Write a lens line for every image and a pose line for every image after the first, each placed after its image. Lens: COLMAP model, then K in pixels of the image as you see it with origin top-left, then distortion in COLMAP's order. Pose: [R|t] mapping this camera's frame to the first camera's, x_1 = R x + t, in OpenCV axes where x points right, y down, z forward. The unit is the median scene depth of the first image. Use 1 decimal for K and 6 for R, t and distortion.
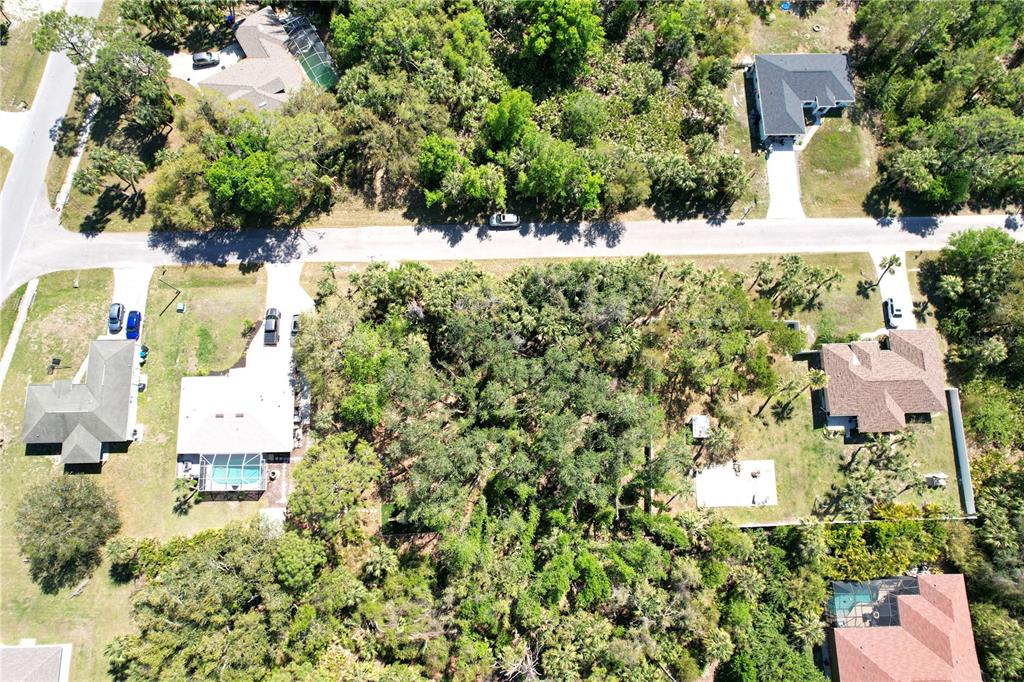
lens RADIAL K [[638.8, 0, 518.6], [0, 638.8, 335.8], [0, 0, 1]] dist [-0.043457, 0.045546]
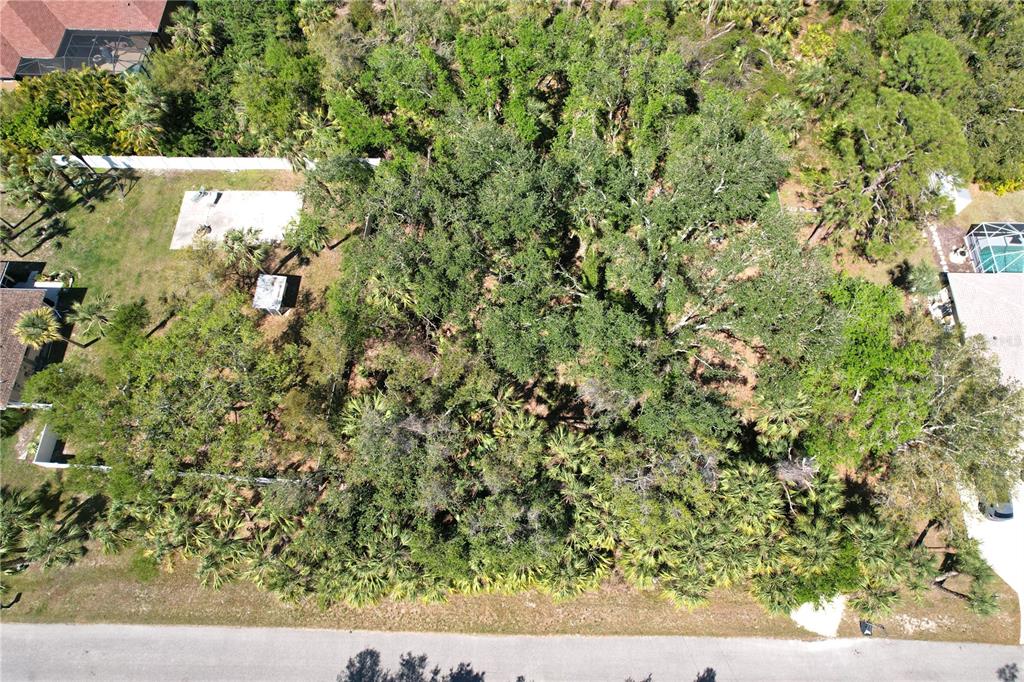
lens RADIAL K [[638.8, 0, 511.8], [0, 638.8, 347.7], [0, 0, 1]] dist [-0.043457, 0.045546]
pose [[-0.998800, -0.048940, 0.002009, 0.054791], [0.041707, -0.828239, 0.558820, -0.223990], [-0.025685, 0.558234, 0.829286, 0.523652]]
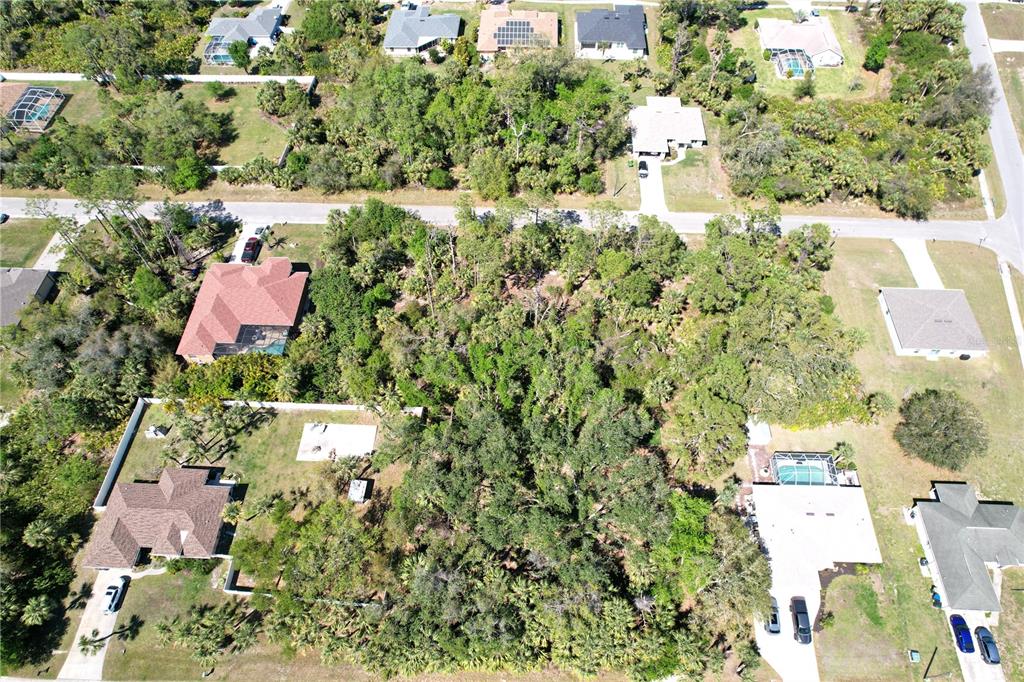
lens RADIAL K [[638.8, 0, 510.9], [0, 638.8, 364.0], [0, 0, 1]] dist [-0.043457, 0.045546]
pose [[-0.997833, -0.059468, 0.028171, 0.021223], [0.062441, -0.720569, 0.690566, -0.402793], [-0.020767, 0.690828, 0.722720, 0.109844]]
